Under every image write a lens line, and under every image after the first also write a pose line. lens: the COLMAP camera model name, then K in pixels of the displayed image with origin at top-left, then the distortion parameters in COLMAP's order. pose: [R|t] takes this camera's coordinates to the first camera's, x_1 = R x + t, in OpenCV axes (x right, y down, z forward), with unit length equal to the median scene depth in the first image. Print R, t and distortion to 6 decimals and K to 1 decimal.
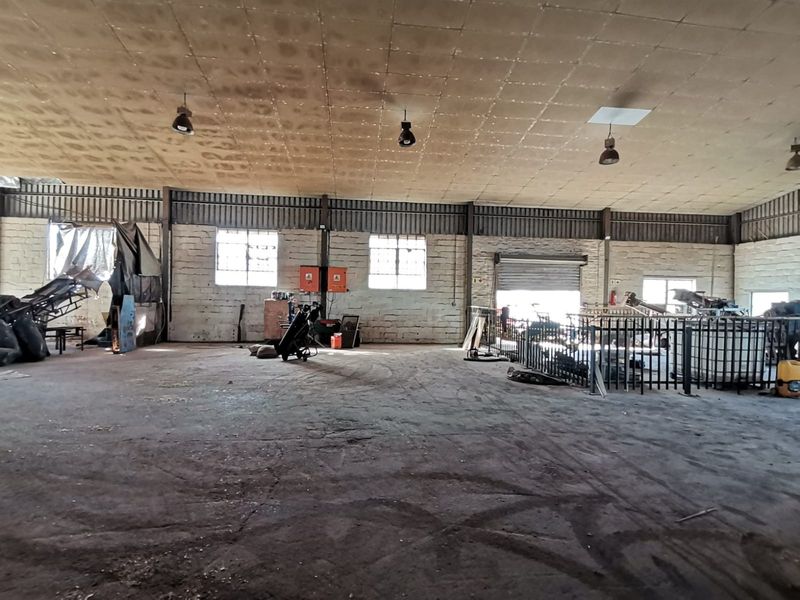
lens RADIAL K [[428.6, 0, 400.0], [0, 428.6, 300.0], [0, 0, 1]] dist [0.052072, -0.044593]
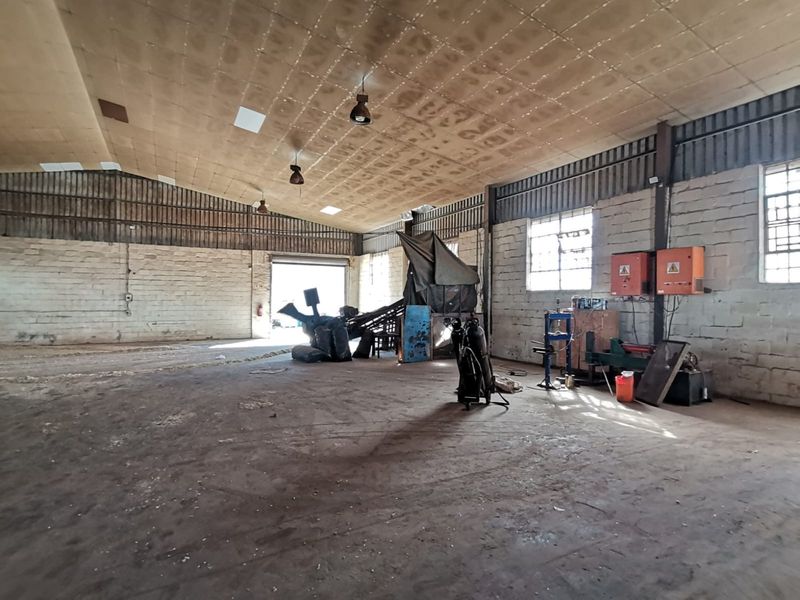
lens RADIAL K [[428.6, 0, 400.0], [0, 428.6, 300.0], [0, 0, 1]] dist [0.052072, -0.044593]
pose [[0.374926, -0.021667, -0.926801, 0.221964], [0.004268, 0.999757, -0.021646, -0.001804], [0.927045, 0.004160, 0.374927, 0.479771]]
